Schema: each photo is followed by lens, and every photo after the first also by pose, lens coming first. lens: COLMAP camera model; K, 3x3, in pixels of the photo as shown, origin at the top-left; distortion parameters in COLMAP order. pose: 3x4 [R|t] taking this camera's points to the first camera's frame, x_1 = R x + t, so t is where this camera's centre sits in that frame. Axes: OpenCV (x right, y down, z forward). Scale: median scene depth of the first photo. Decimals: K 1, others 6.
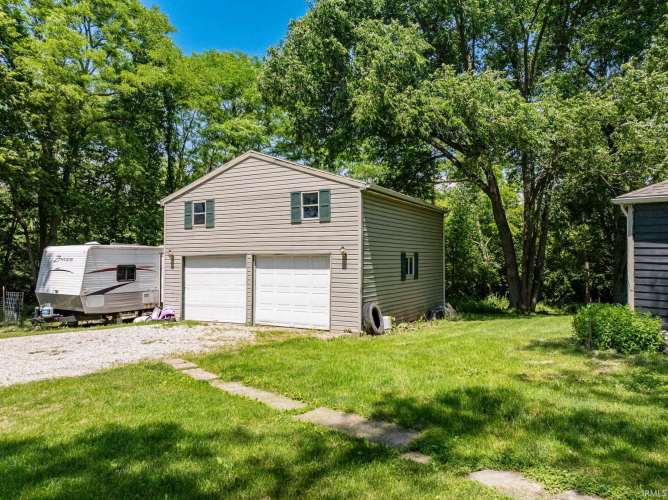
lens RADIAL K [[487.9, 0, 330.0], [0, 487.9, 249.8], [0, 0, 1]] dist [-0.006711, -0.002243]
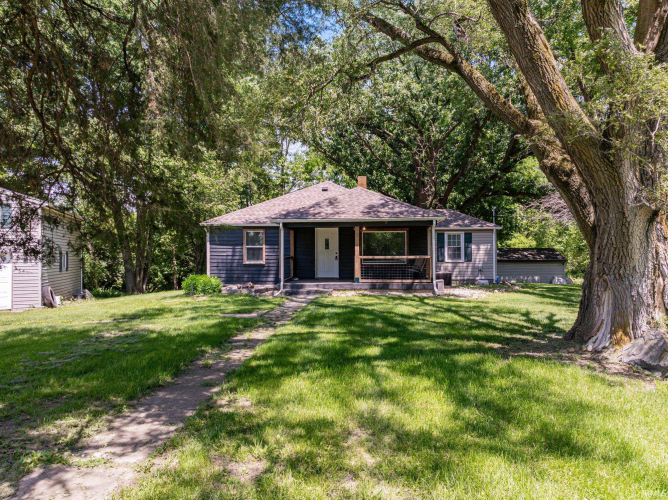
lens RADIAL K [[487.9, 0, 332.0], [0, 487.9, 250.7], [0, 0, 1]] dist [-0.006711, -0.002243]
pose [[0.687929, -0.002205, 0.725775, -0.373937], [0.001272, 0.999998, 0.001832, 0.002756], [-0.725777, -0.000338, 0.687930, -0.574199]]
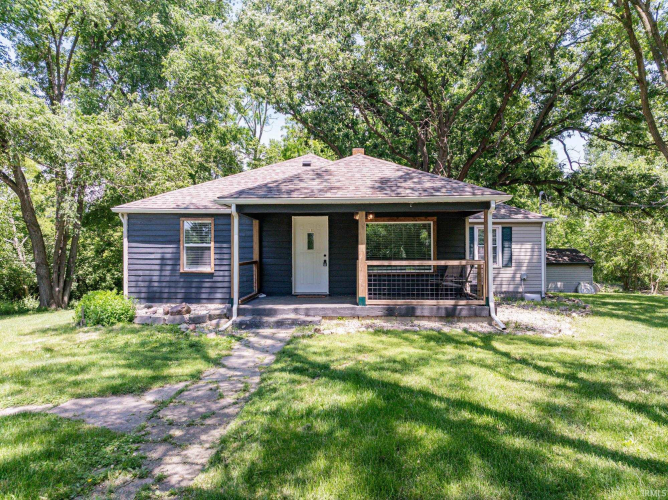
lens RADIAL K [[487.9, 0, 338.3], [0, 487.9, 249.1], [0, 0, 1]] dist [-0.006711, -0.002243]
pose [[0.646352, 0.002210, 0.763036, 0.003697], [-0.001149, 0.999997, -0.001922, 0.002110], [-0.763039, 0.000365, 0.646353, -0.195825]]
